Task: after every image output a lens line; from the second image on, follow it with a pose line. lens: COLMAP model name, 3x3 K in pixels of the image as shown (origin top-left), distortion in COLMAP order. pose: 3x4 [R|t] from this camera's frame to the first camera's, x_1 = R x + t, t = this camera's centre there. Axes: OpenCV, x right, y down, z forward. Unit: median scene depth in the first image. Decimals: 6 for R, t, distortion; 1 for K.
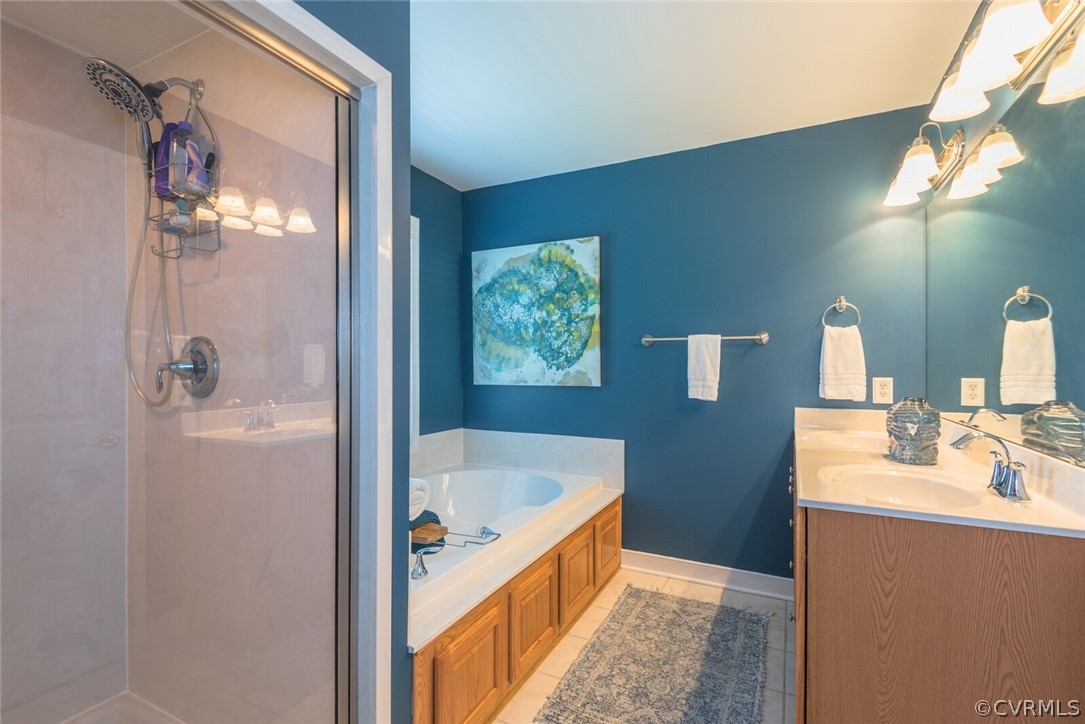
lens RADIAL K [[491.5, 0, 539.9], [0, 491.5, 370.5], [0, 0, 1]] dist [0.003275, -0.012142]
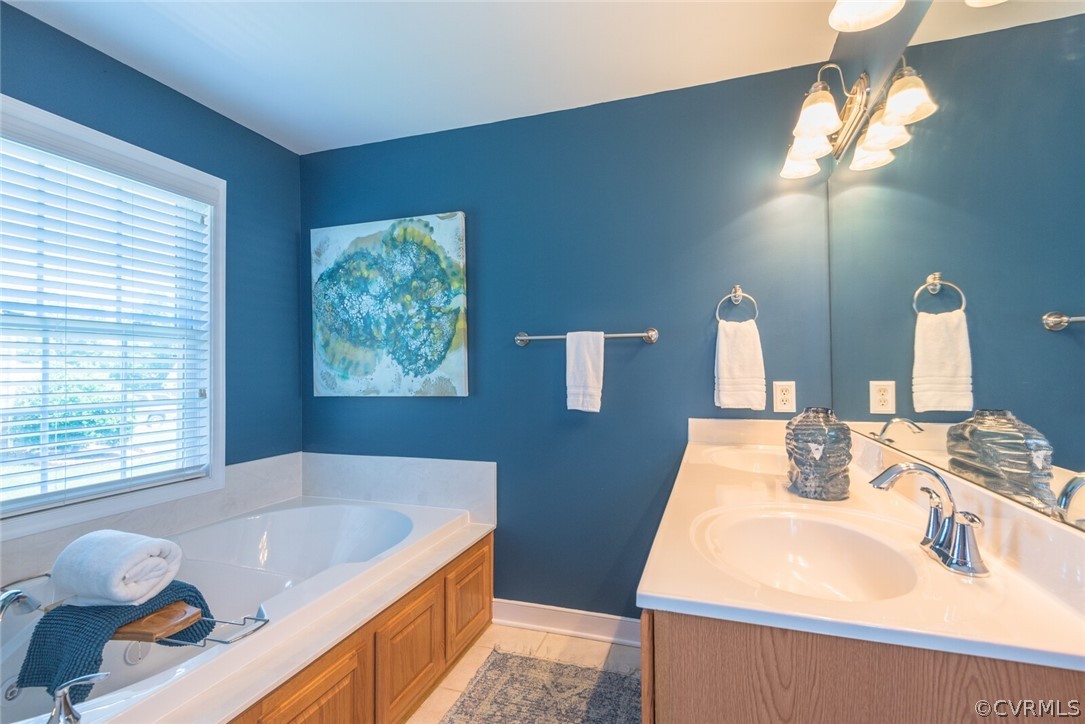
lens RADIAL K [[490.0, 0, 552.9], [0, 490.0, 365.1], [0, 0, 1]] dist [-0.000662, -0.000874]
pose [[0.988335, -0.007246, 0.152126, 0.168470], [0.010885, 0.999674, -0.023103, 0.001442], [-0.151909, 0.024489, 0.988091, 0.216065]]
